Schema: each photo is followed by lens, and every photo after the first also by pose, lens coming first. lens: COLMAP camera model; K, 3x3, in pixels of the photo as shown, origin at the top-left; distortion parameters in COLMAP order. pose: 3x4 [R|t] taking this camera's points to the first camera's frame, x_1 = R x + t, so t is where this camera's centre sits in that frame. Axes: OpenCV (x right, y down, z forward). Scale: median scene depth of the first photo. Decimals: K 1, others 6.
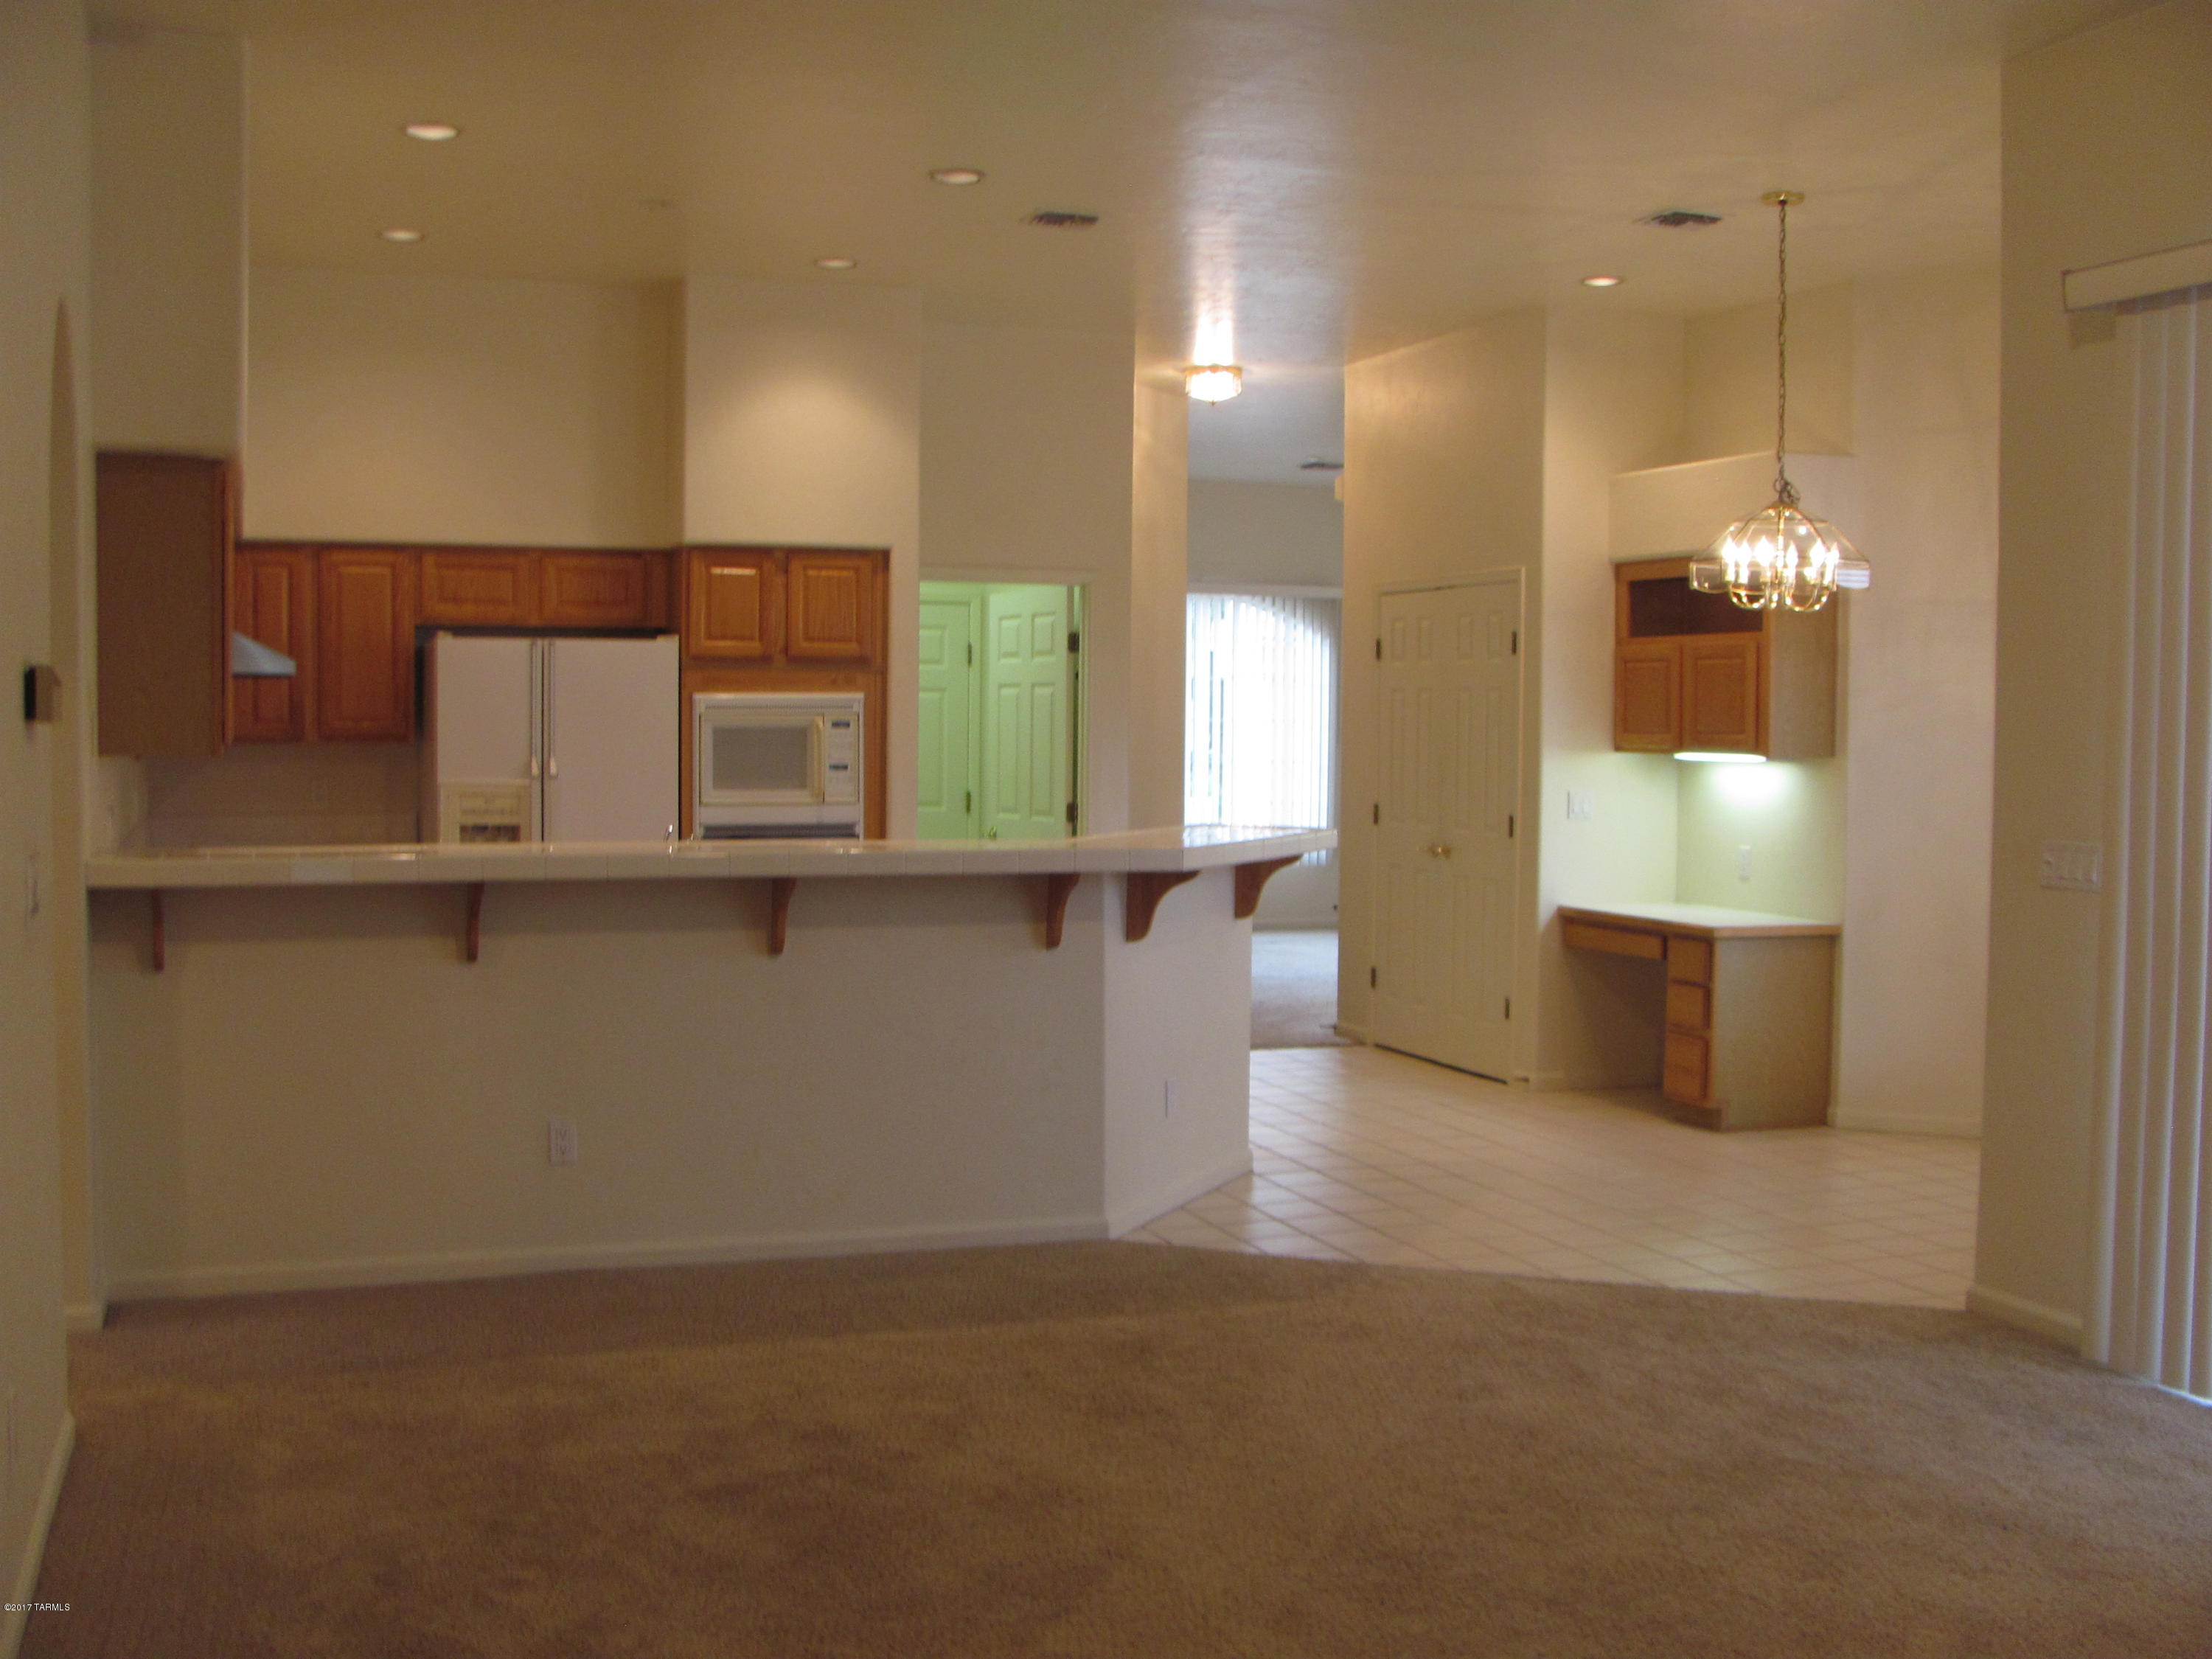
lens RADIAL K [[2334.5, 0, 1106.7], [0, 2334.5, 845.0], [0, 0, 1]] dist [-0.218863, 0.288598]
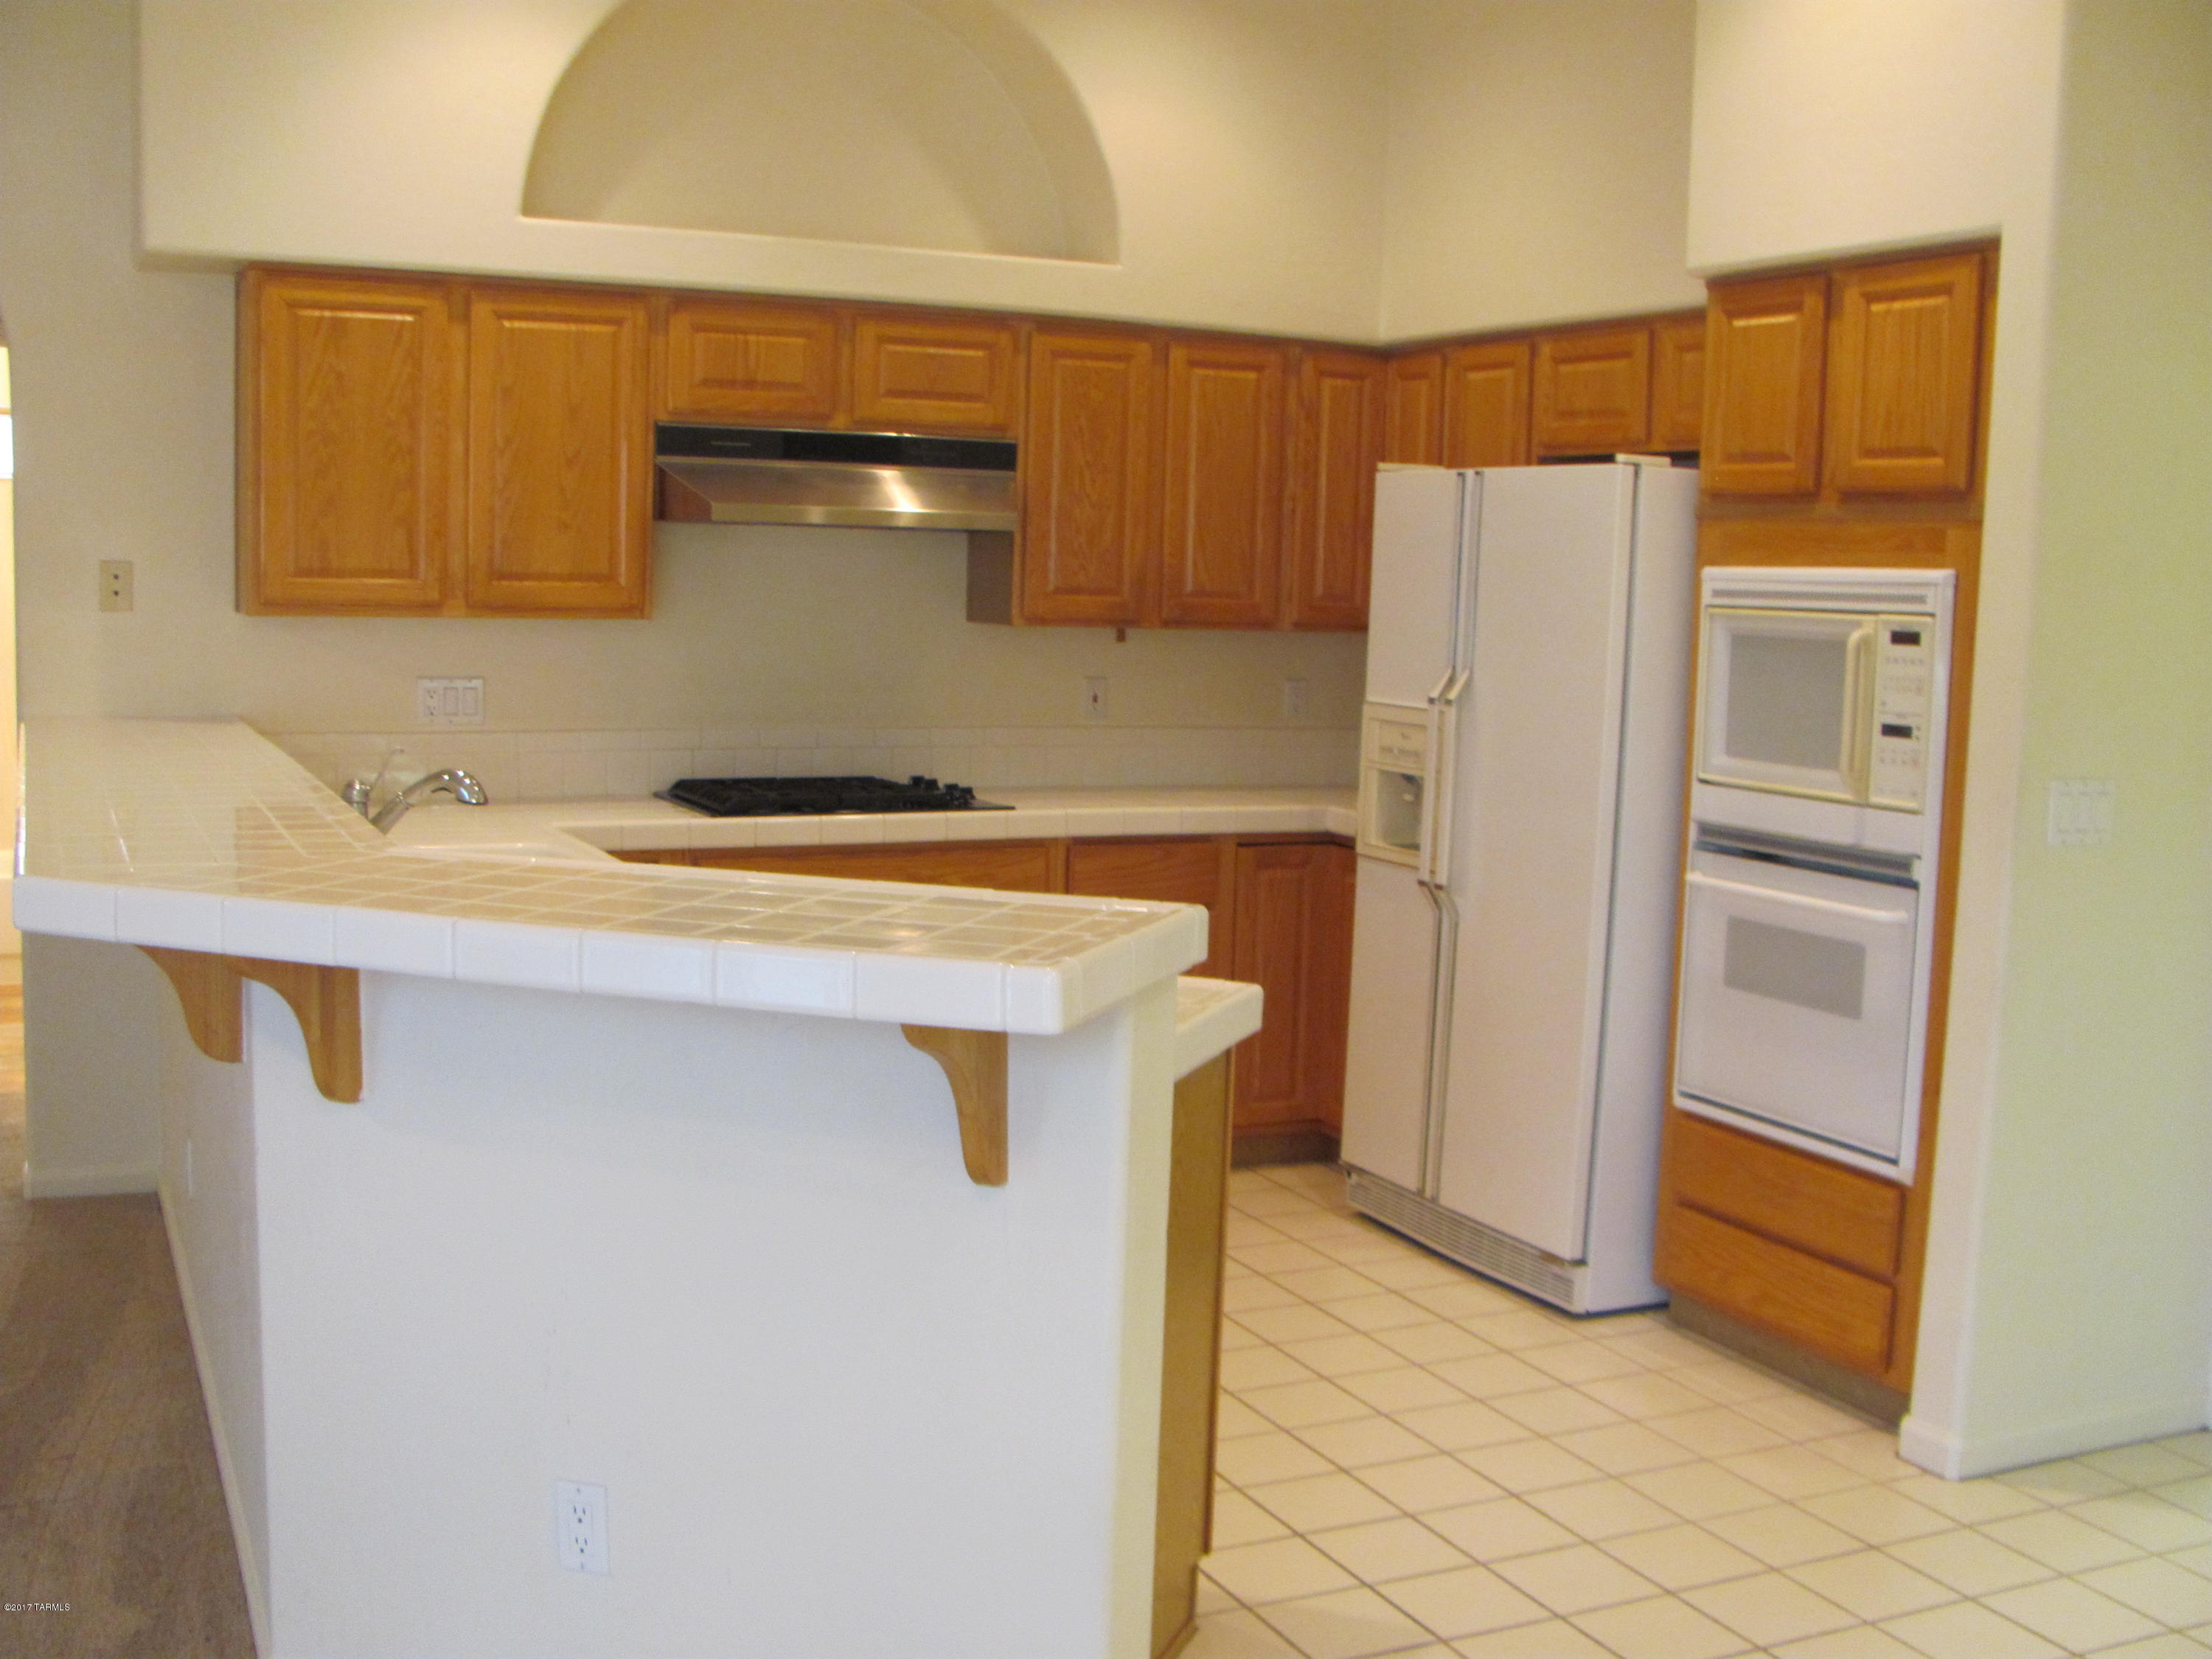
lens RADIAL K [[2334.5, 0, 1106.7], [0, 2334.5, 845.0], [0, 0, 1]] dist [-0.218863, 0.288598]
pose [[0.084960, 0.112090, -0.990059, 0.227535], [-0.084411, 0.990890, 0.104940, -0.032326], [0.992802, 0.074656, 0.093648, 0.576926]]
